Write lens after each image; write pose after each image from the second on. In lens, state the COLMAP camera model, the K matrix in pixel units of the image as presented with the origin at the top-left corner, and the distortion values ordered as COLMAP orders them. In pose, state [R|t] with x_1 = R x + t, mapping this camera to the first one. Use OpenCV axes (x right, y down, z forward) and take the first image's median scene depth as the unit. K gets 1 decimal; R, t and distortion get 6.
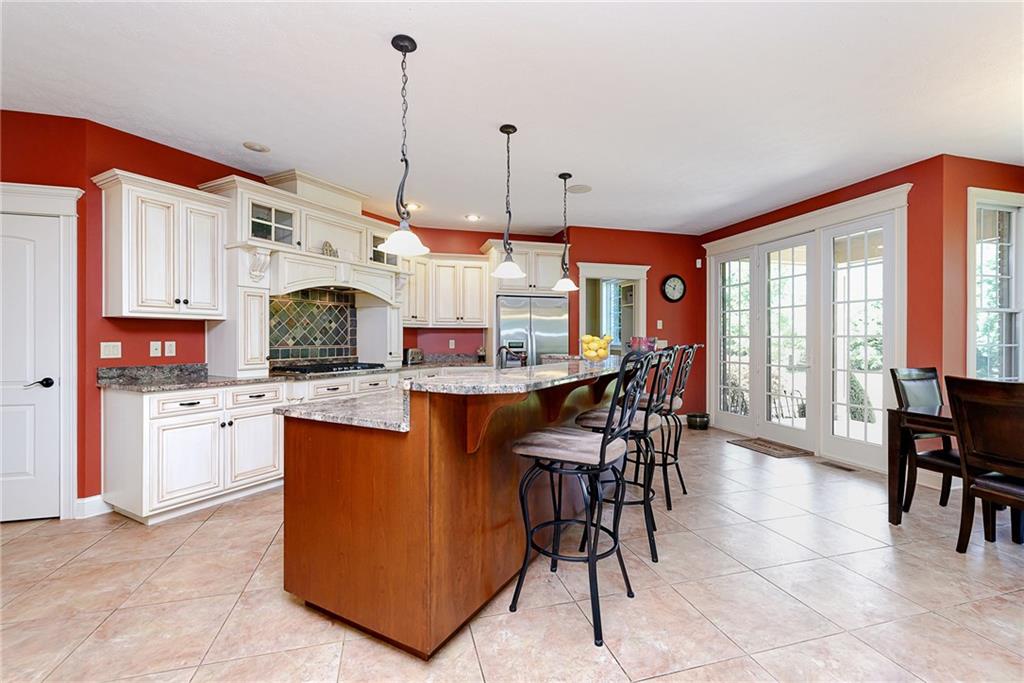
lens RADIAL K [[442.2, 0, 516.6], [0, 442.2, 338.7], [0, 0, 1]] dist [-0.003378, 0.000842]
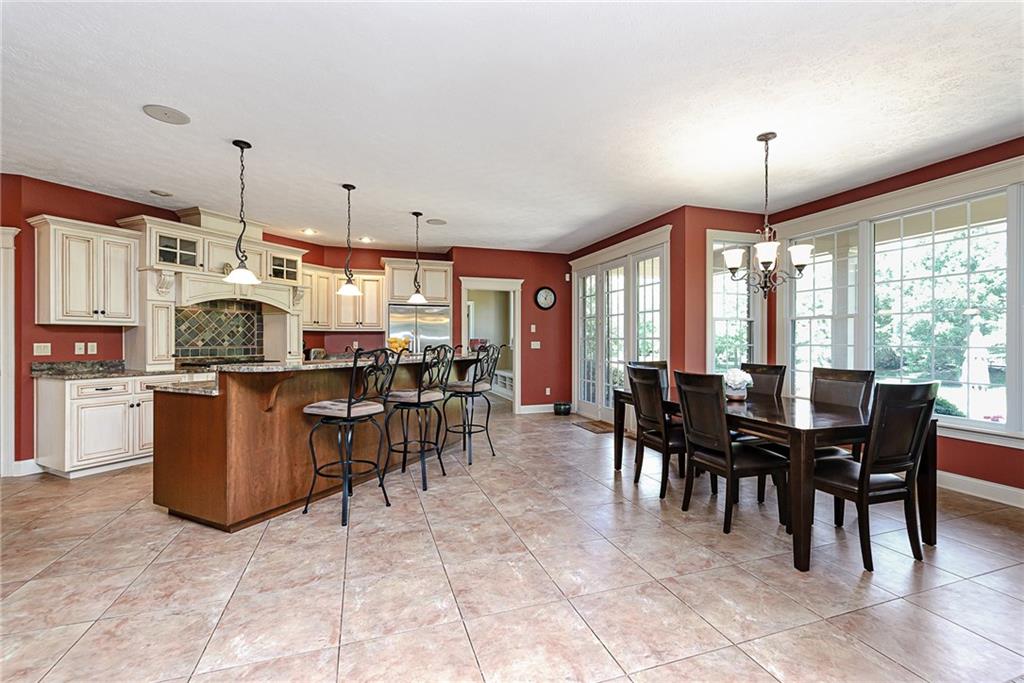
lens RADIAL K [[442.2, 0, 514.2], [0, 442.2, 339.5], [0, 0, 1]] dist [-0.003378, 0.000842]
pose [[0.998578, -0.000609, 0.053309, 0.357728], [0.000695, 0.999998, -0.001594, 0.000050], [-0.053308, 0.001629, 0.998577, -0.333851]]
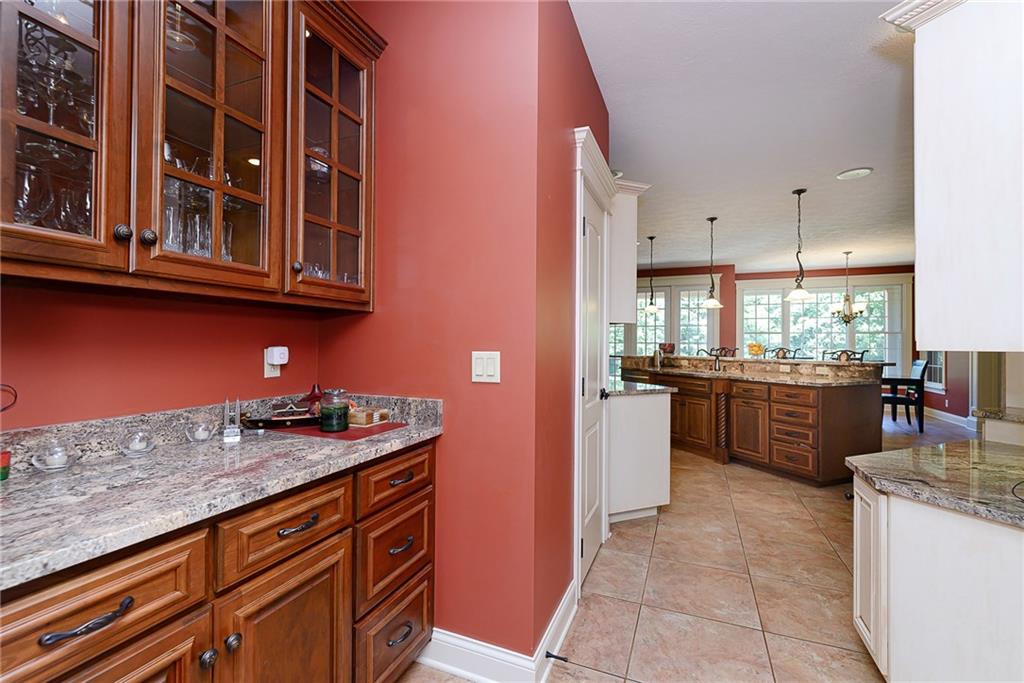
lens RADIAL K [[442.2, 0, 509.0], [0, 442.2, 338.2], [0, 0, 1]] dist [-0.003378, 0.000842]
pose [[0.623682, 0.011628, 0.781592, -1.534215], [-0.007070, 0.999932, -0.009234, -0.002281], [-0.781646, 0.000233, 0.623722, 0.478230]]
